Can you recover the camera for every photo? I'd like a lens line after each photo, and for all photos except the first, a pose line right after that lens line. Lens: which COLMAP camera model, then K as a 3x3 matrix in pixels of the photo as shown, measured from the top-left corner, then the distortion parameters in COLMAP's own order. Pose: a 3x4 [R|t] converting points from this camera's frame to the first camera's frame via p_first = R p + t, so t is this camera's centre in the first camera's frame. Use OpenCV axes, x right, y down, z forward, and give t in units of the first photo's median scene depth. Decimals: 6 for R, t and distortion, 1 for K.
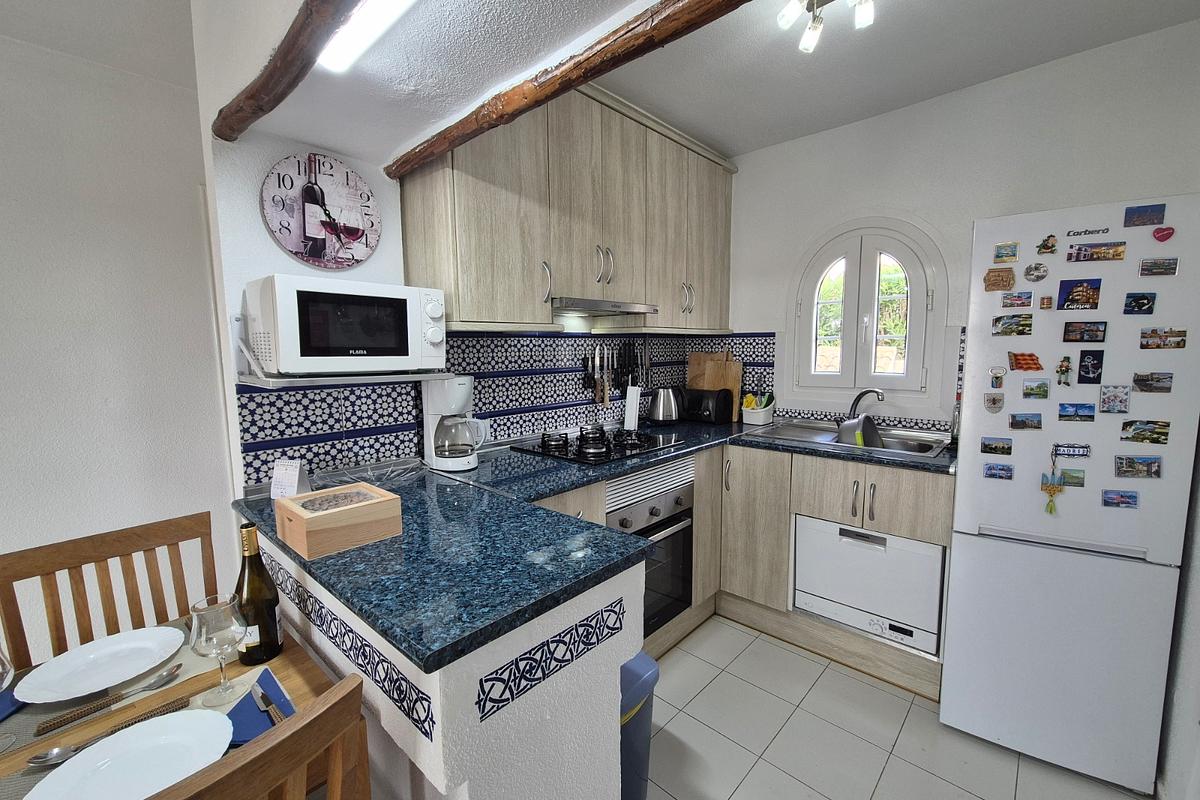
lens RADIAL K [[496.4, 0, 601.5], [0, 496.4, 401.3], [0, 0, 1]] dist [-0.002128, 0.002592]
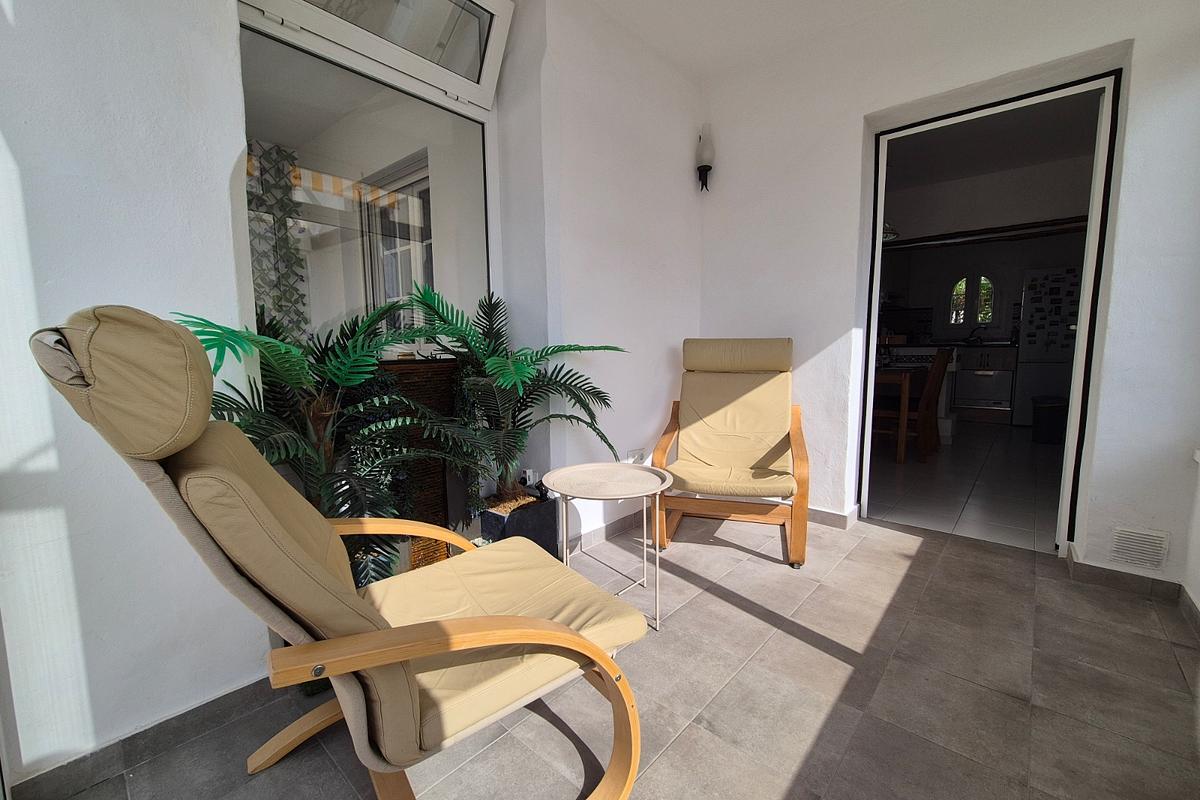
lens RADIAL K [[496.4, 0, 600.4], [0, 496.4, 400.2], [0, 0, 1]] dist [-0.002128, 0.002592]
pose [[0.999914, -0.002433, 0.012923, -2.379933], [0.002435, 0.999997, -0.000185, 0.567053], [-0.012922, 0.000217, 0.999916, -2.555837]]
